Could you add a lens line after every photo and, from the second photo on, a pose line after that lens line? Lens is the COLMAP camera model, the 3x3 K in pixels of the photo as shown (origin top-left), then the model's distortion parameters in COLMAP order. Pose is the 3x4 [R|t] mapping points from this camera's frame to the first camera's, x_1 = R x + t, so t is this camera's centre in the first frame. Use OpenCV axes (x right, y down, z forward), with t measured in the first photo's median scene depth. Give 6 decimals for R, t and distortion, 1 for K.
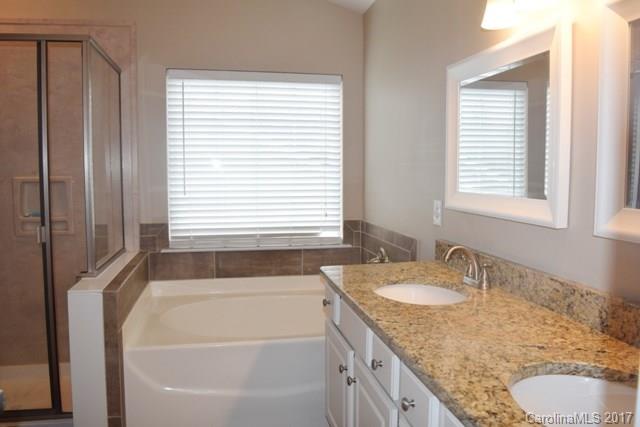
lens RADIAL K [[507.7, 0, 320.0], [0, 507.7, 213.5], [0, 0, 1]] dist [-0.001704, -0.000717]
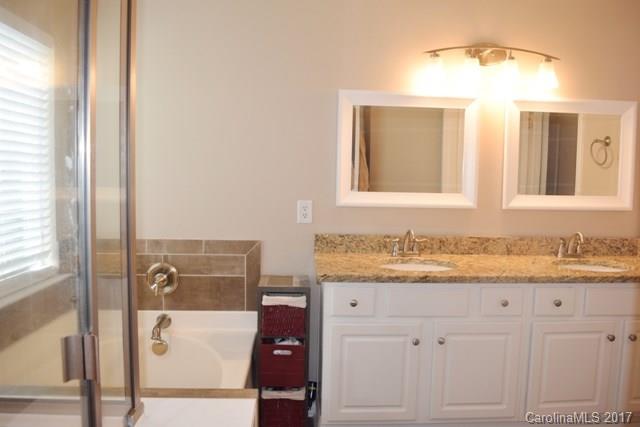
lens RADIAL K [[507.7, 0, 320.0], [0, 507.7, 213.5], [0, 0, 1]] dist [-0.001704, -0.000717]
pose [[0.136796, -0.070481, 0.988089, -1.330577], [0.068347, 0.995760, 0.061566, -0.097504], [-0.988239, 0.059111, 0.141033, 1.212283]]
